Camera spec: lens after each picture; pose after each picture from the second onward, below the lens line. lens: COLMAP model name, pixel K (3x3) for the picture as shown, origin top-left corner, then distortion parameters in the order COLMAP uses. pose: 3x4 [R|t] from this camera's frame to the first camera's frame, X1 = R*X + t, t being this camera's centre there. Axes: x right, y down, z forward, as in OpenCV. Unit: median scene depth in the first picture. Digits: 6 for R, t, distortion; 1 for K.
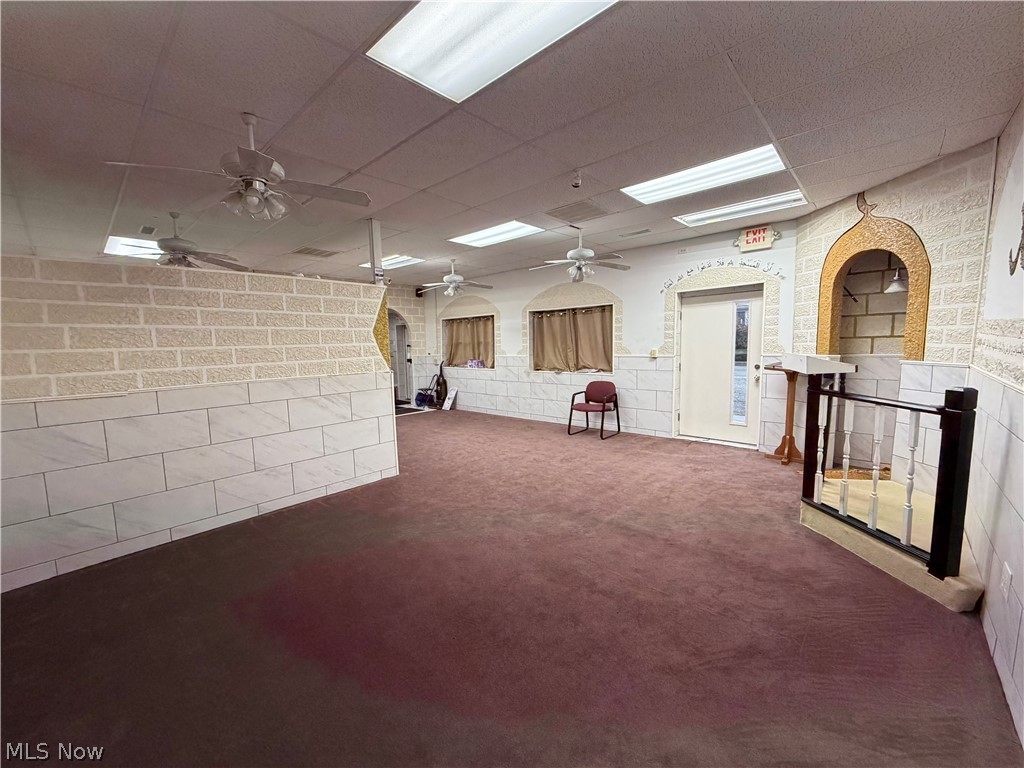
lens RADIAL K [[407.6, 0, 508.5], [0, 407.6, 384.7], [0, 0, 1]] dist [0.000523, 0.000266]
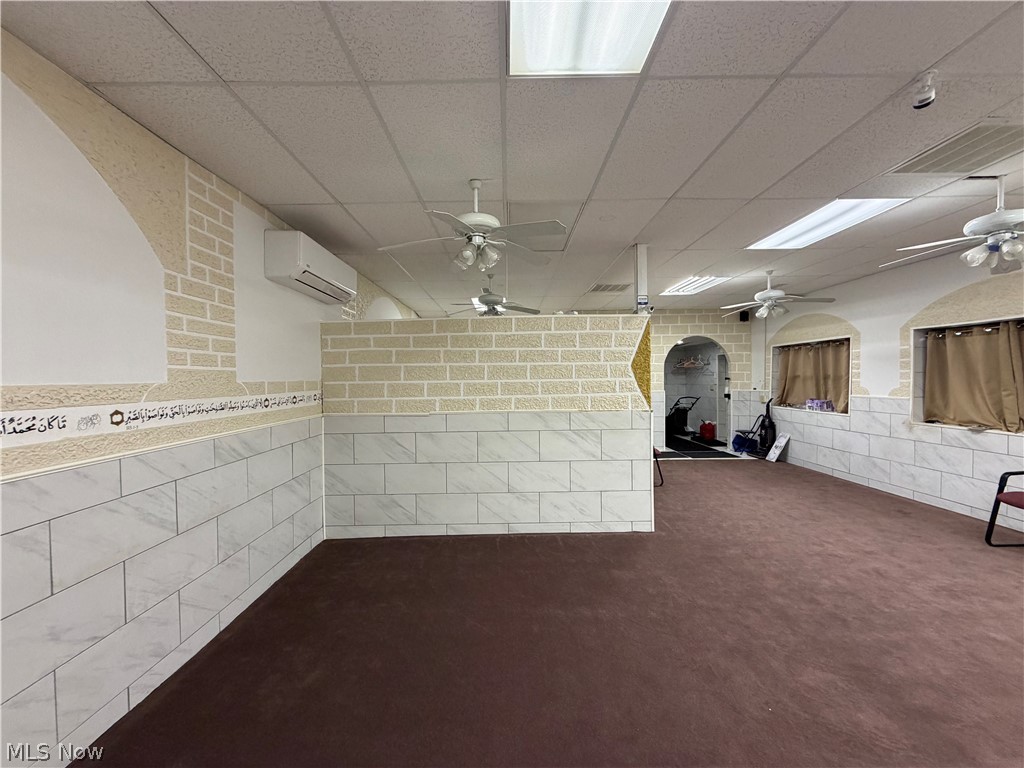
lens RADIAL K [[407.6, 0, 508.5], [0, 407.6, 384.7], [0, 0, 1]] dist [0.000523, 0.000266]
pose [[0.682388, 0.028948, -0.730417, 0.127545], [-0.080440, 0.996121, -0.035672, -0.028497], [0.726551, 0.083097, 0.682070, 0.157255]]
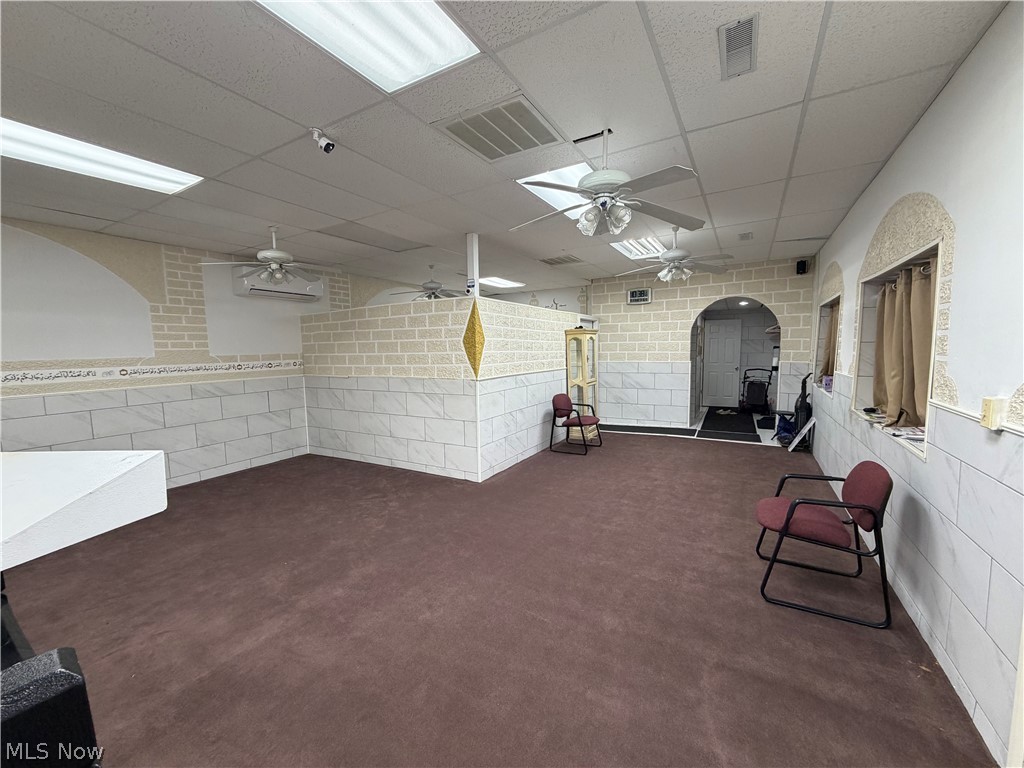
lens RADIAL K [[407.6, 0, 508.5], [0, 407.6, 384.7], [0, 0, 1]] dist [0.000523, 0.000266]
pose [[0.216959, 0.112089, -0.969724, 0.641596], [-0.086624, 0.991678, 0.095246, -0.111628], [0.972330, 0.063337, 0.224863, 0.763228]]
